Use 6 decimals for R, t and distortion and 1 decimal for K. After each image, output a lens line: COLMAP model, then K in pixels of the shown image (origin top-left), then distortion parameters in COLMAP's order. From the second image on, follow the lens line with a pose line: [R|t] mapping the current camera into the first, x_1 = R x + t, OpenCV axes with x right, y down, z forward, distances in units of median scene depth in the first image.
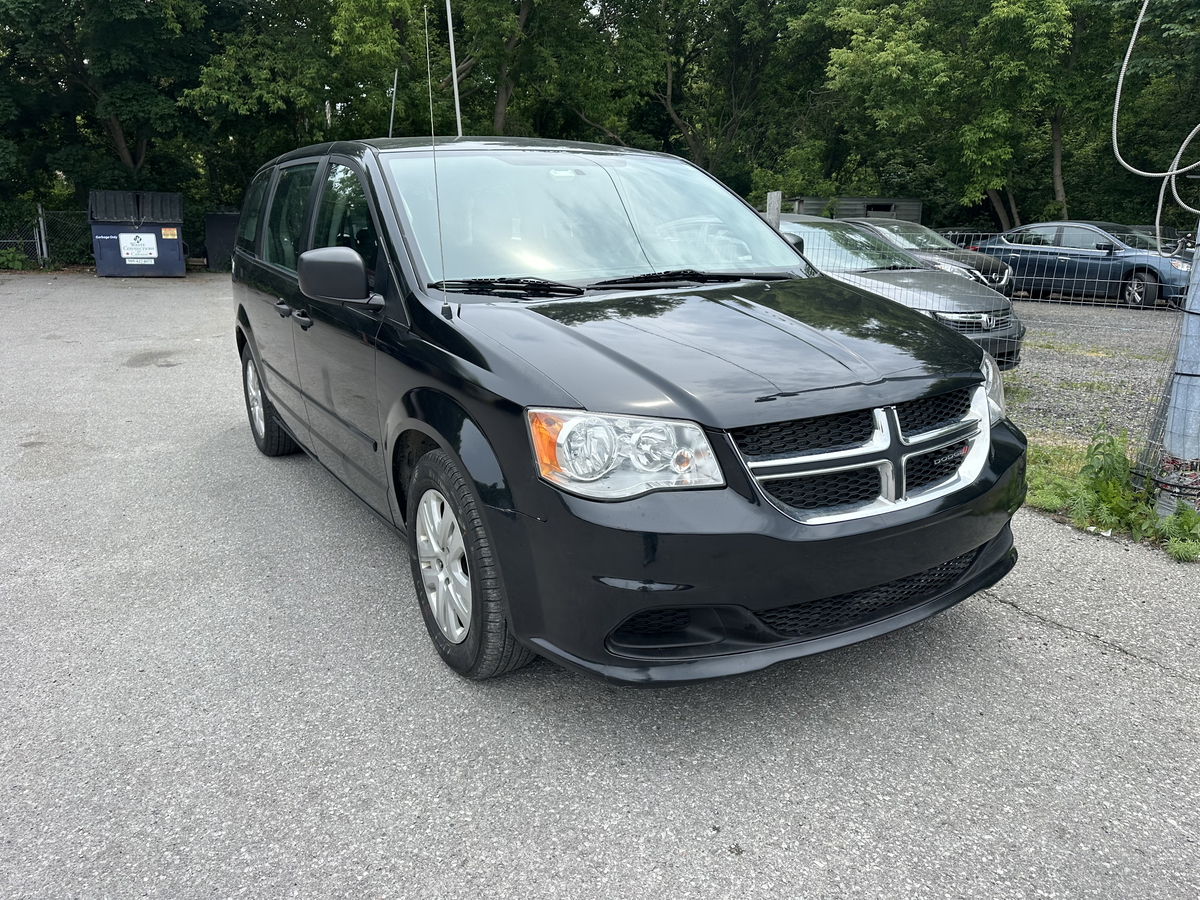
lens RADIAL K [[828.8, 0, 605.8], [0, 828.8, 448.6], [0, 0, 1]] dist [0.009560, -0.004438]
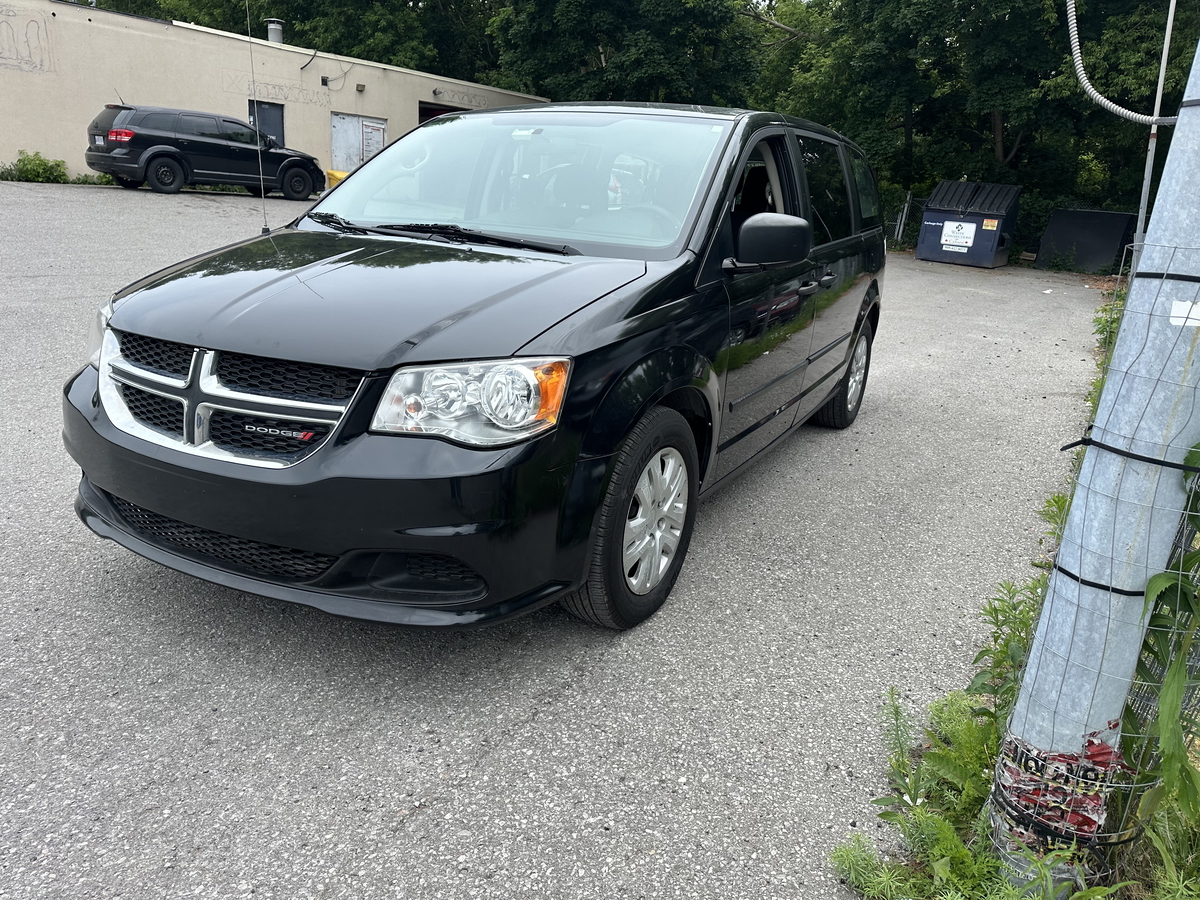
lens RADIAL K [[828.8, 0, 605.8], [0, 828.8, 448.6], [0, 0, 1]] dist [0.009560, -0.004438]
pose [[0.532973, 0.292144, -0.794098, 0.115878], [-0.289906, 0.944748, 0.152992, -0.018681], [0.794918, 0.148673, 0.588219, 0.067226]]
